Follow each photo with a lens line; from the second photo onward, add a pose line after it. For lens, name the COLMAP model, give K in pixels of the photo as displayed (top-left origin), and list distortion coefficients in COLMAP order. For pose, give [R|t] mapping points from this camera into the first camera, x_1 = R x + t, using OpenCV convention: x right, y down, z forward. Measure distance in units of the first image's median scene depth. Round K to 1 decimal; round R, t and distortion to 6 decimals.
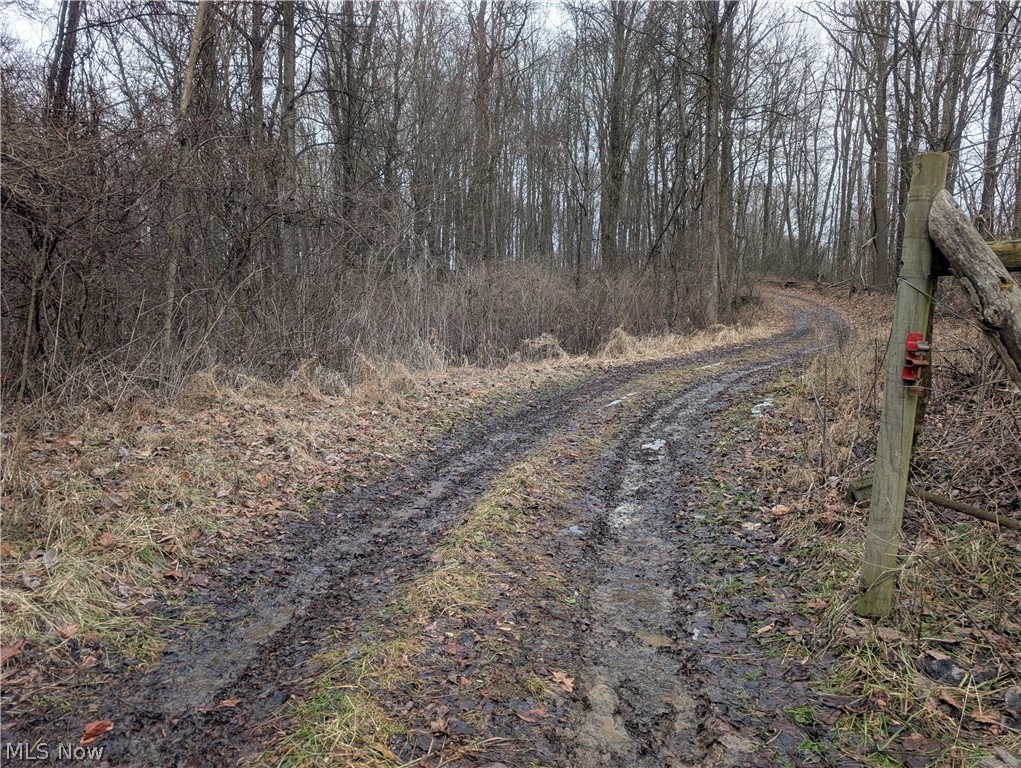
lens RADIAL K [[715.9, 0, 508.9], [0, 715.9, 385.8], [0, 0, 1]] dist [0.026237, -0.004015]
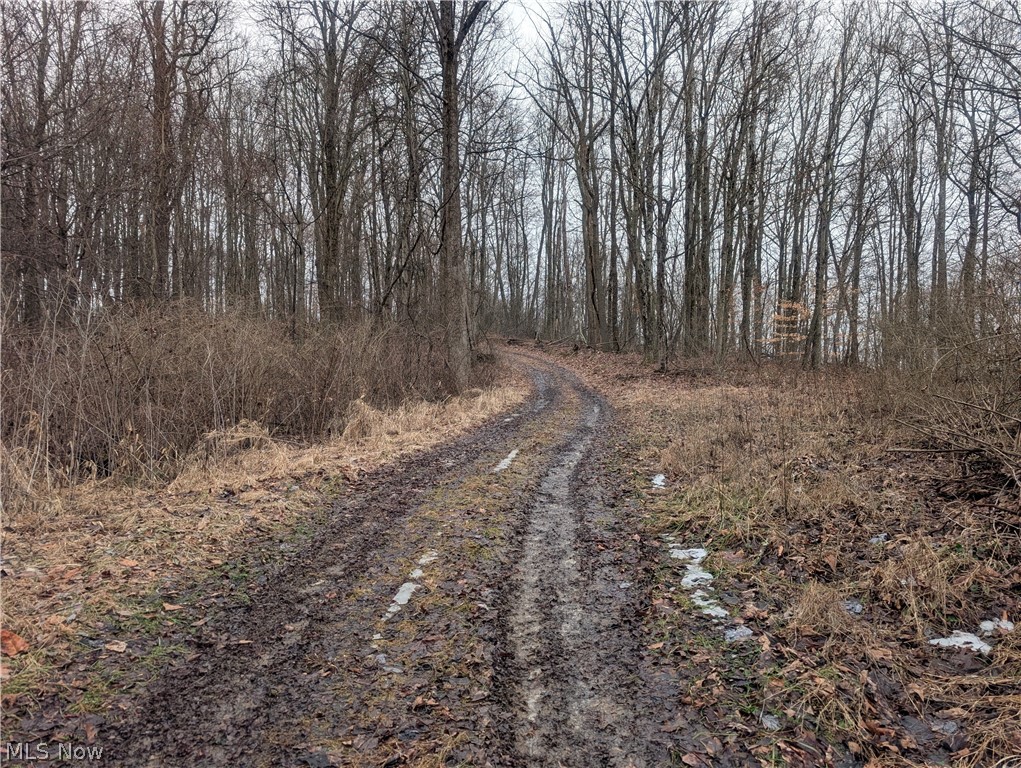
lens RADIAL K [[715.9, 0, 508.6], [0, 715.9, 384.6], [0, 0, 1]] dist [0.026237, -0.004015]
pose [[0.924290, -0.016585, 0.381331, 0.013603], [0.046903, 0.996419, -0.070351, -0.026499], [-0.378798, 0.082910, 0.921758, 0.198258]]
